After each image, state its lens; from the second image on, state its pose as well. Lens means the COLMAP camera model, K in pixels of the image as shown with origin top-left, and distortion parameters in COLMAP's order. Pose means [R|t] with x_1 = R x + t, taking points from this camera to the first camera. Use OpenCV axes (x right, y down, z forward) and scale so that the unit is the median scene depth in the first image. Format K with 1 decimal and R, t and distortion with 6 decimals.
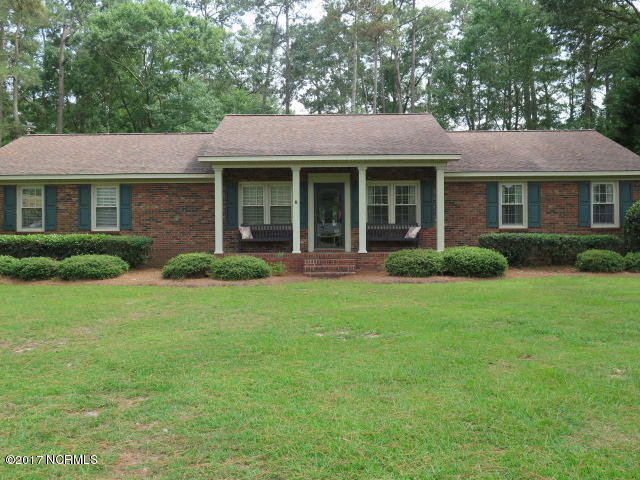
lens RADIAL K [[622.3, 0, 321.2], [0, 622.3, 240.3], [0, 0, 1]] dist [-0.010598, 0.000000]
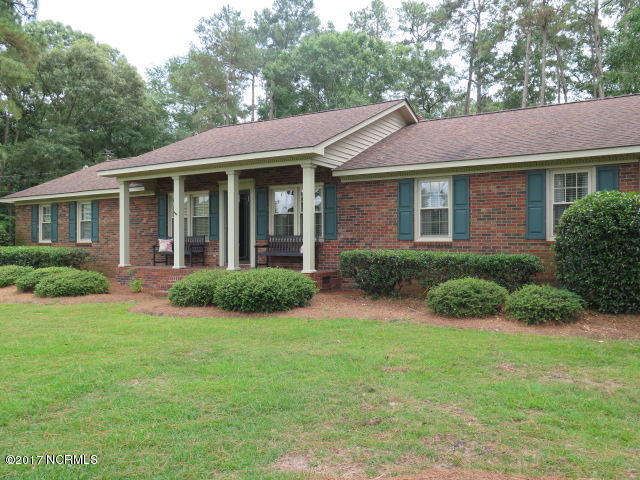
lens RADIAL K [[521.8, 0, 323.5], [0, 521.8, 242.8], [0, 0, 1]] dist [-0.003942, -0.000542]
pose [[0.865439, 0.004116, -0.500998, 0.502348], [-0.006940, 0.999969, -0.003774, -0.014468], [0.500967, 0.006743, 0.865440, 0.410946]]
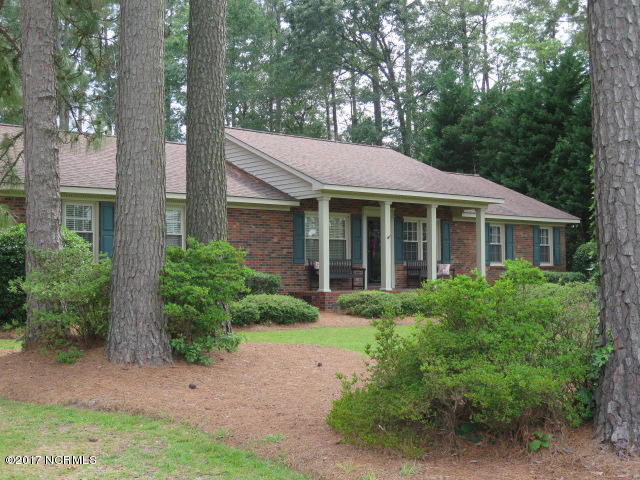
lens RADIAL K [[850.6, 0, 318.6], [0, 850.6, 241.4], [0, 0, 1]] dist [-0.005614, 0.000000]
pose [[0.749204, 0.026205, 0.661820, -0.931542], [0.002884, 0.999078, -0.042824, 0.001358], [-0.662333, 0.033993, 0.748438, 0.077256]]
